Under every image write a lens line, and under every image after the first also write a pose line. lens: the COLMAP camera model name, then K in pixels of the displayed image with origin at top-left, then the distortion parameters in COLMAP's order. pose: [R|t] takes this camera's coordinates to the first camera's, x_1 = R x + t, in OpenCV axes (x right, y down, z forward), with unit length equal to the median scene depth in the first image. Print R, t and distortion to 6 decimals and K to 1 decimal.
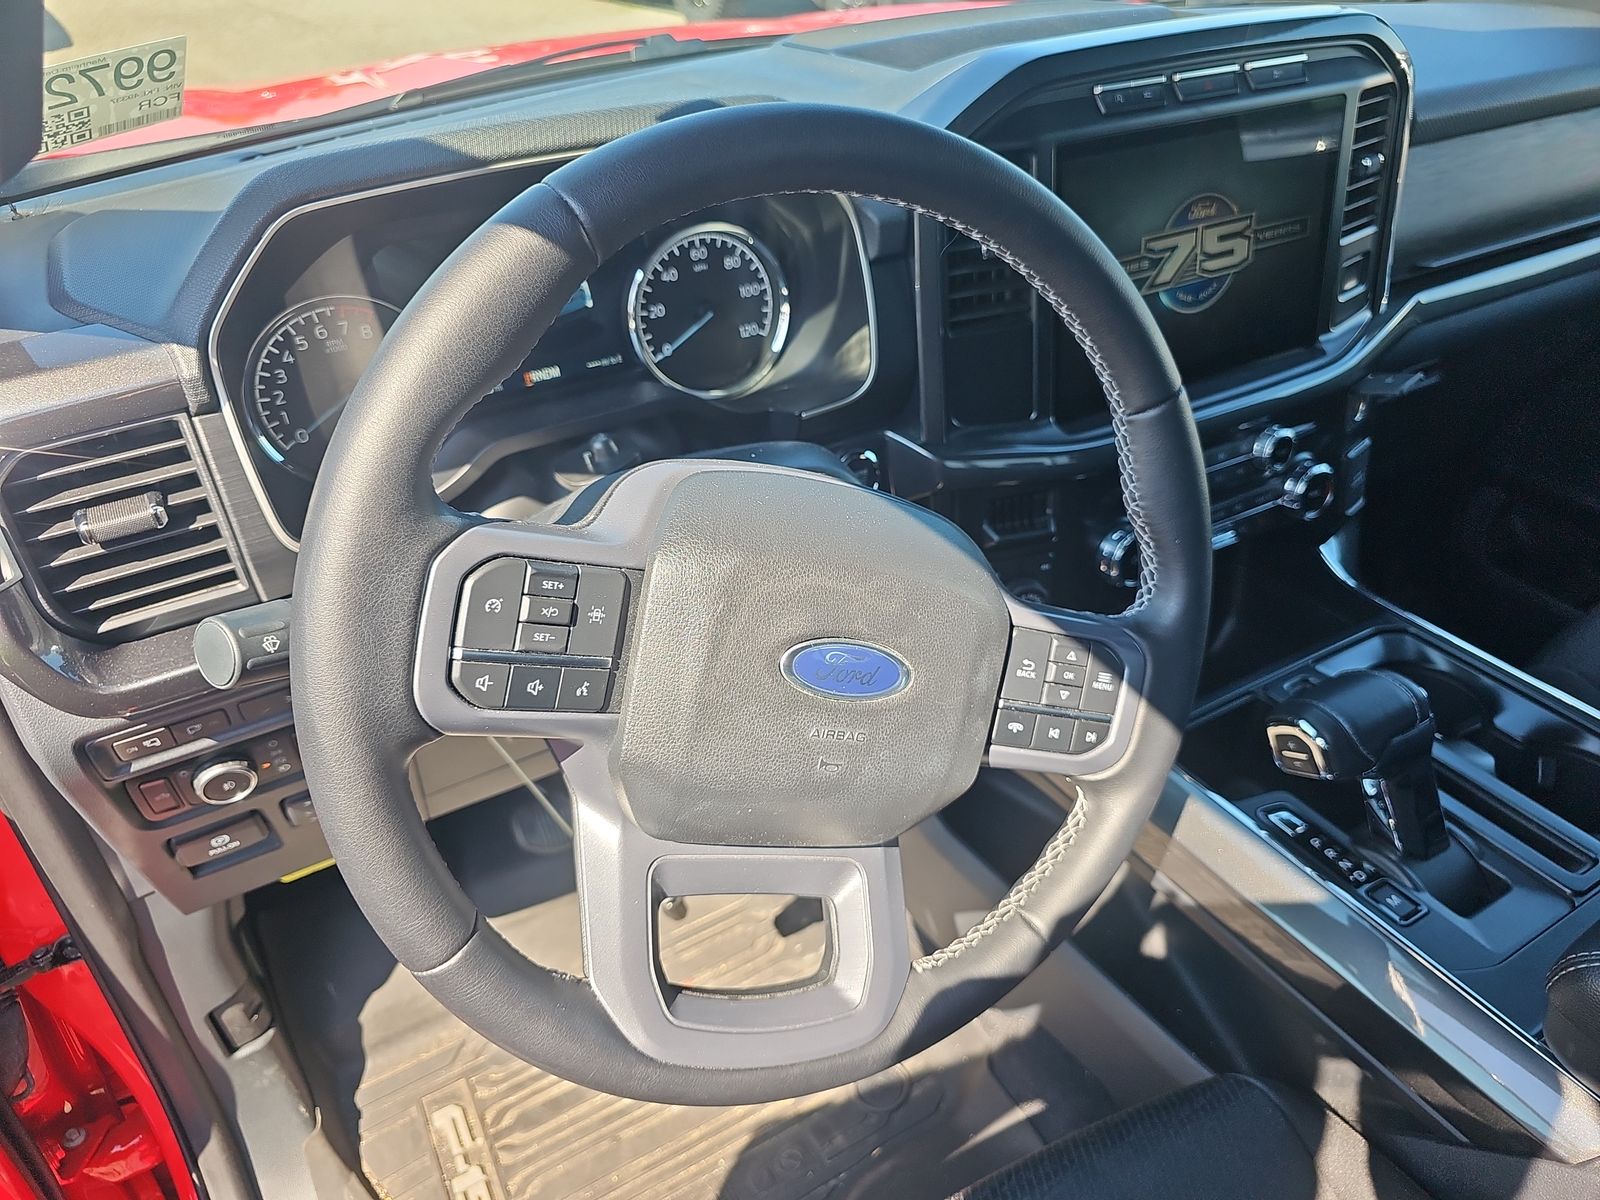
lens RADIAL K [[1080.9, 0, 809.5], [0, 1080.9, 613.3], [0, 0, 1]] dist [-0.010871, -0.004104]
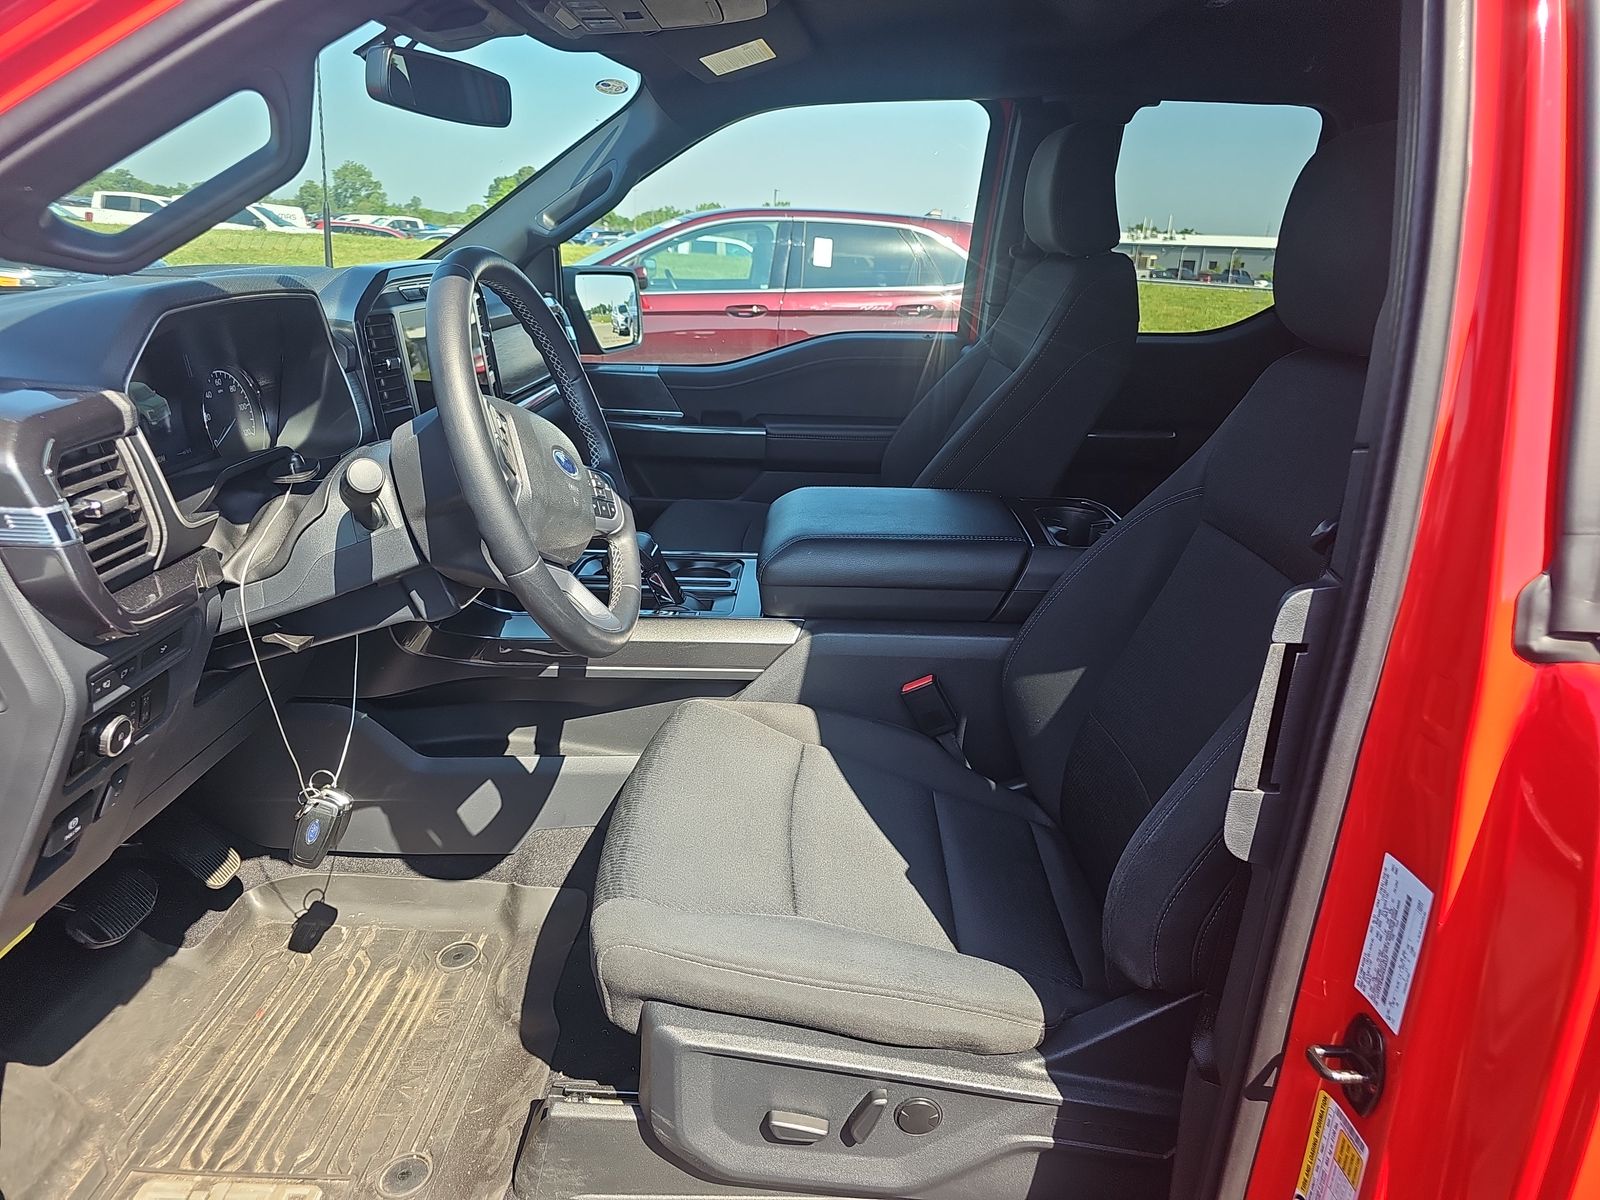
lens RADIAL K [[1064.2, 0, 794.6], [0, 1064.2, 630.0], [0, 0, 1]] dist [-0.005656, -0.002122]
pose [[0.513807, -0.242512, 0.822916, -1.085100], [0.443423, 0.896222, -0.012747, 0.400279], [-0.734424, 0.371449, 0.568021, -0.374437]]
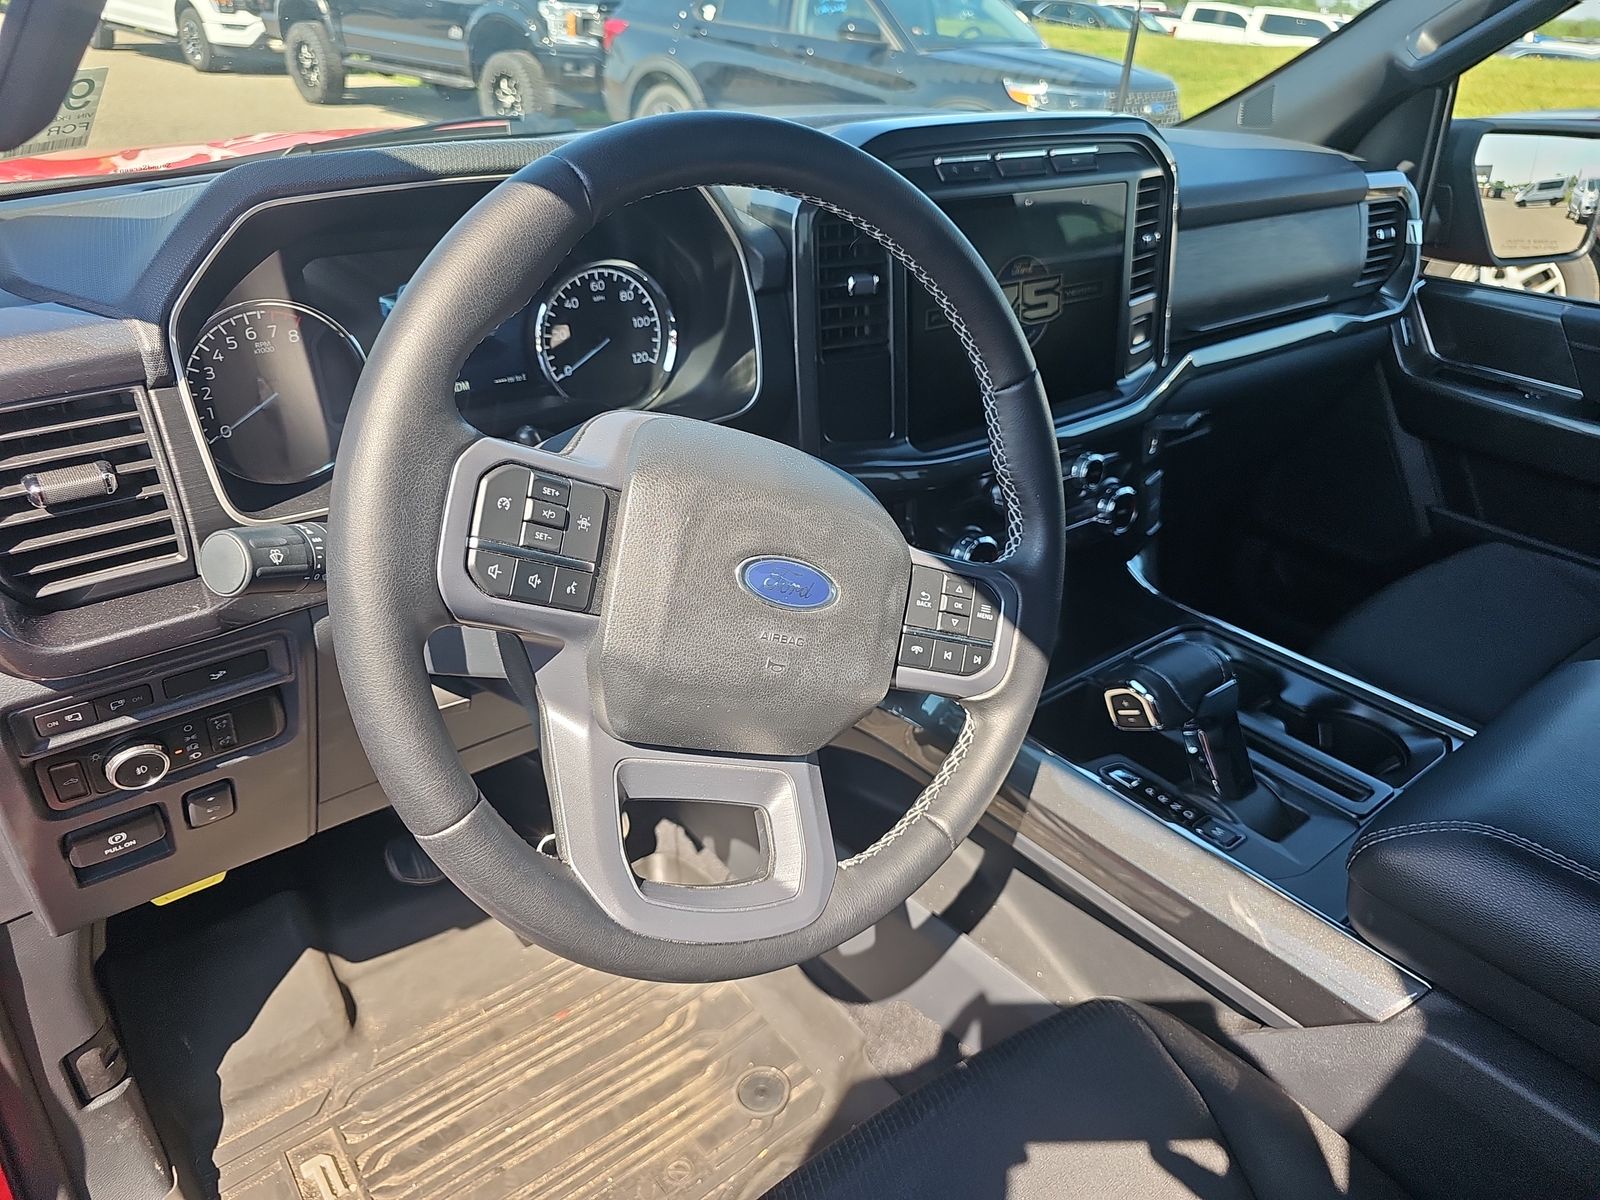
lens RADIAL K [[1072.0, 0, 800.0], [0, 1072.0, 600.0], [0, 0, 1]] dist [0.000561, -0.009195]
pose [[0.985714, -0.016871, 0.167582, -0.092461], [0.035153, 0.993666, -0.106738, 0.122369], [-0.164720, 0.111104, 0.980063, -0.090997]]
